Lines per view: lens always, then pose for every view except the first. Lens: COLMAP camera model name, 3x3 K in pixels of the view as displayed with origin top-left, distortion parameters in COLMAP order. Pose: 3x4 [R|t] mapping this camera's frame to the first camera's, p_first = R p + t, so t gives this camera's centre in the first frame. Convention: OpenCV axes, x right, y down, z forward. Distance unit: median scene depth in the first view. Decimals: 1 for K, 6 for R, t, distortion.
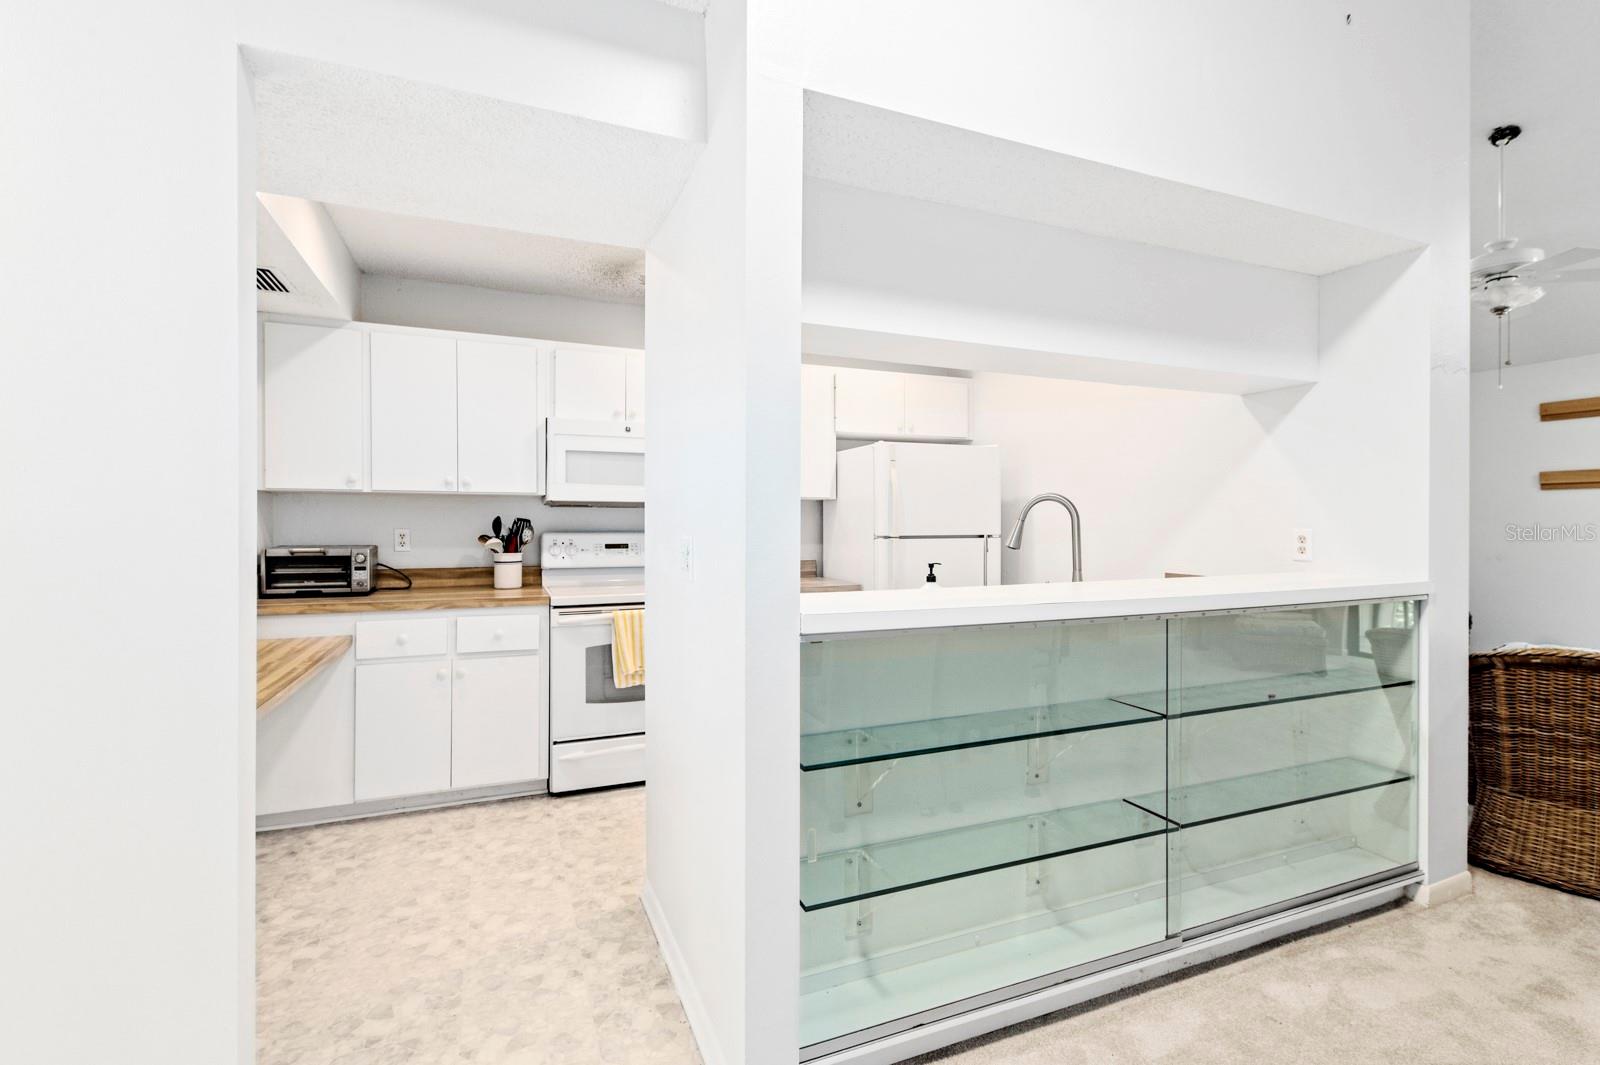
lens RADIAL K [[750.0, 0, 824.0], [0, 750.0, 531.2], [0, 0, 1]] dist [0.012991, -0.003020]
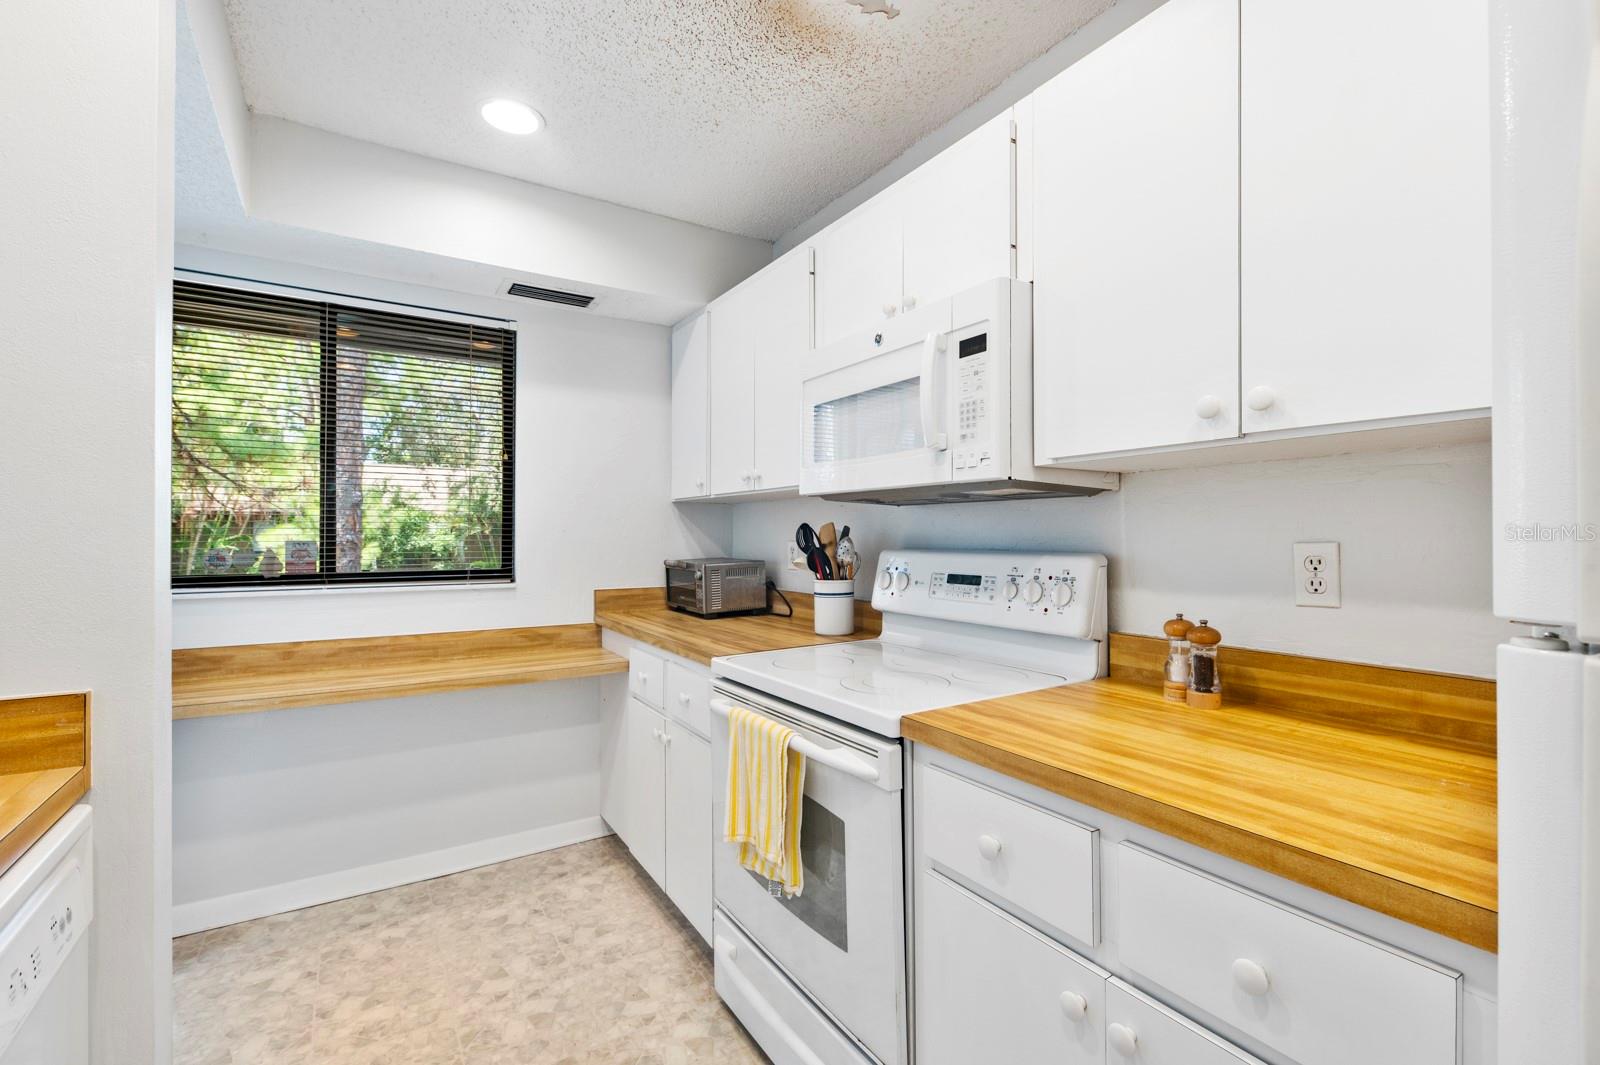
lens RADIAL K [[711.9, 0, 800.1], [0, 711.9, 538.6], [0, 0, 1]] dist [0.013351, -0.003901]
pose [[0.160171, 0.003621, -0.987083, 0.202644], [-0.012924, 0.999915, 0.001571, -0.007523], [0.987005, 0.012506, 0.160204, 0.956140]]
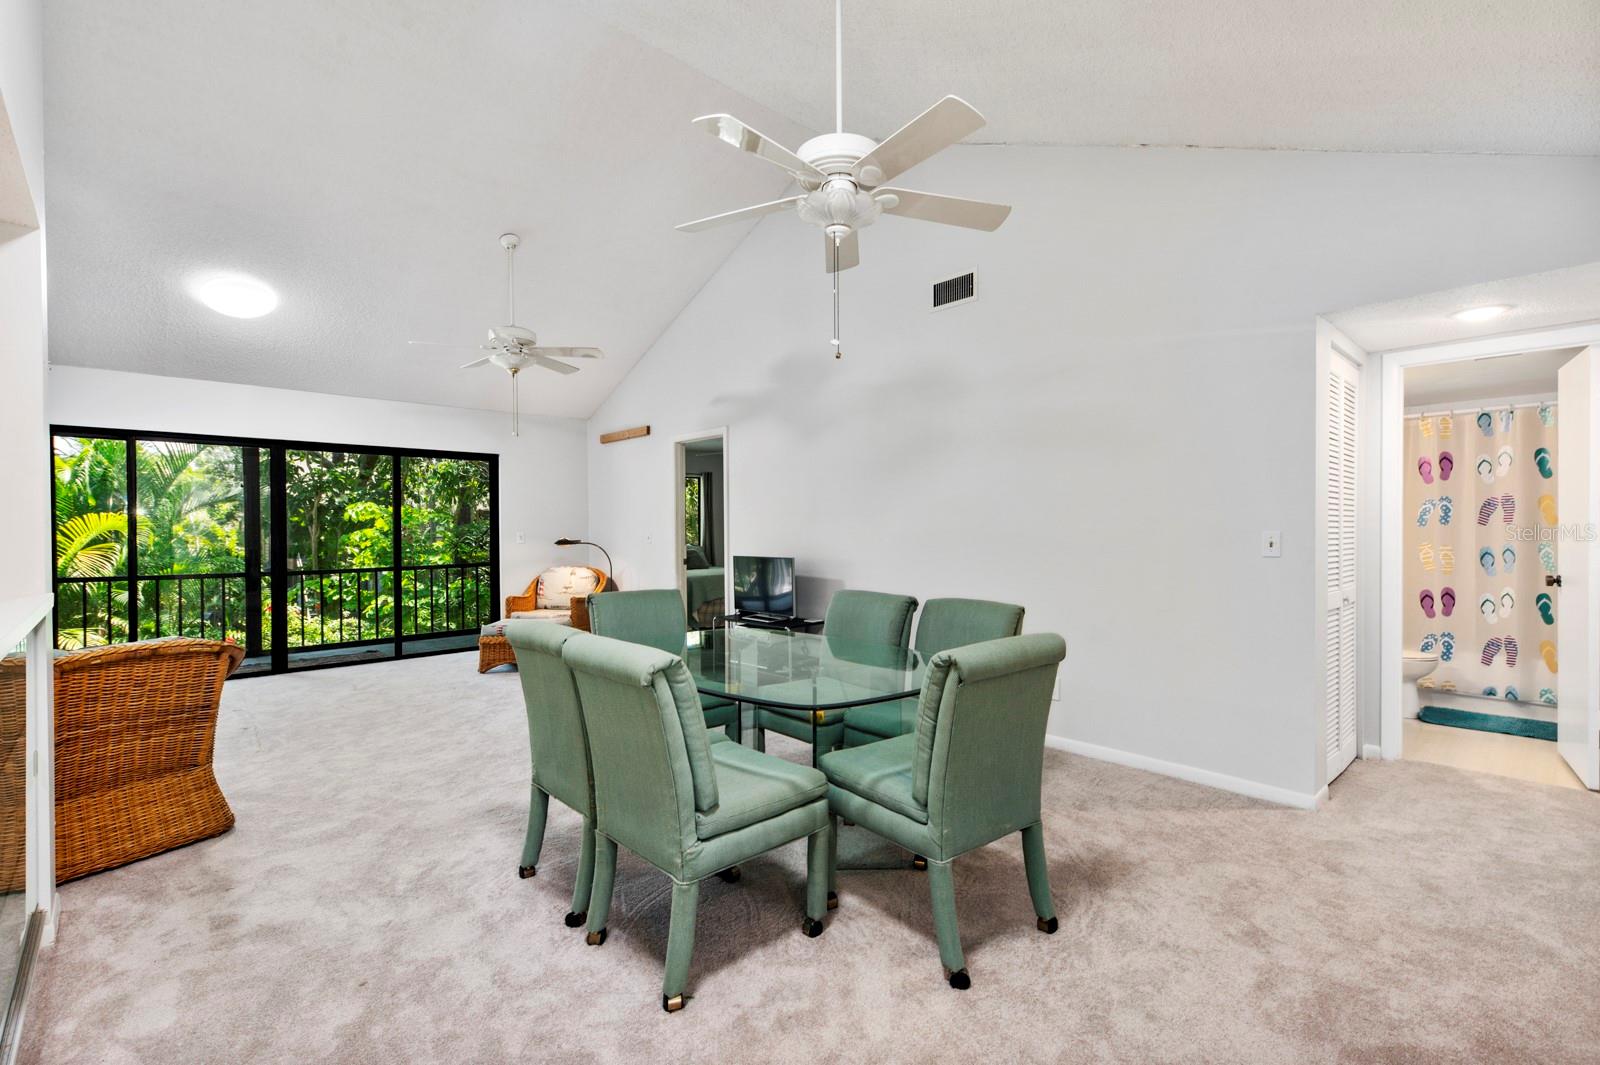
lens RADIAL K [[711.9, 0, 811.8], [0, 711.9, 527.5], [0, 0, 1]] dist [0.013351, -0.003901]
pose [[-0.322443, -0.000277, 0.946589, -0.235258], [0.013266, 0.999900, 0.004812, -0.004462], [-0.946496, 0.014109, -0.322407, 0.277853]]
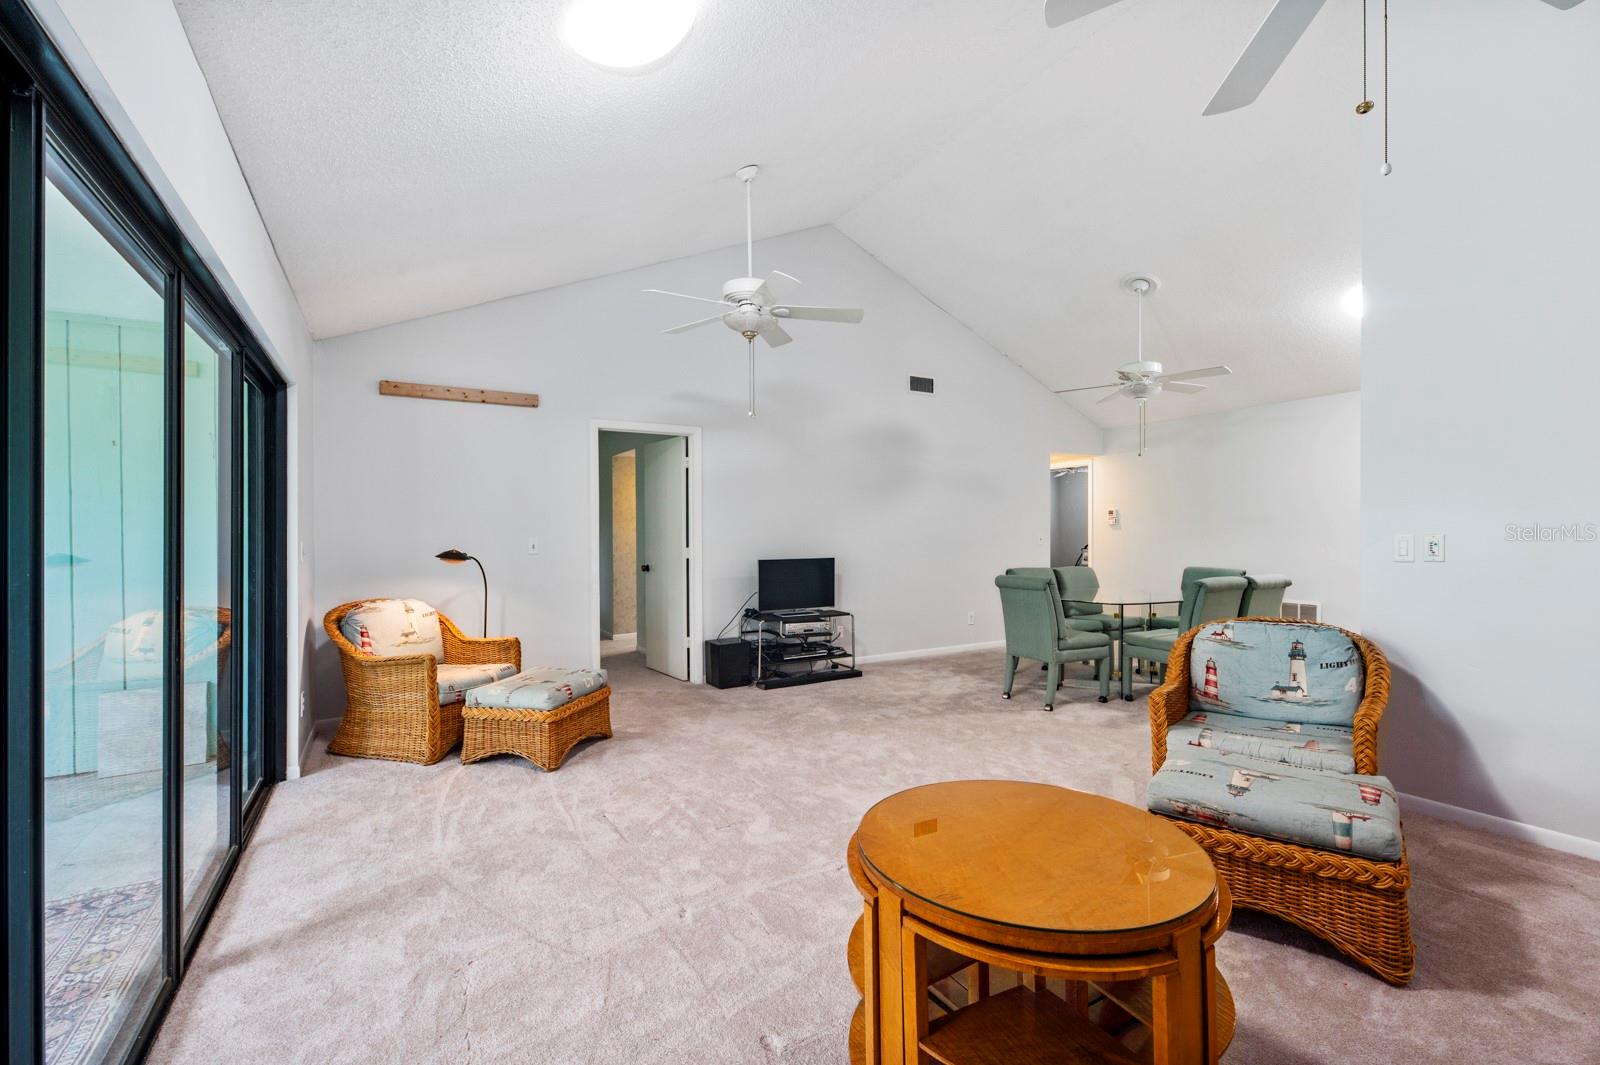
lens RADIAL K [[711.9, 0, 790.9], [0, 711.9, 533.4], [0, 0, 1]] dist [0.013351, -0.003901]
pose [[-0.994048, 0.006034, -0.108775, 1.511834], [0.005395, 0.999966, 0.006166, -0.007113], [0.108809, 0.005542, -0.994047, 1.632975]]
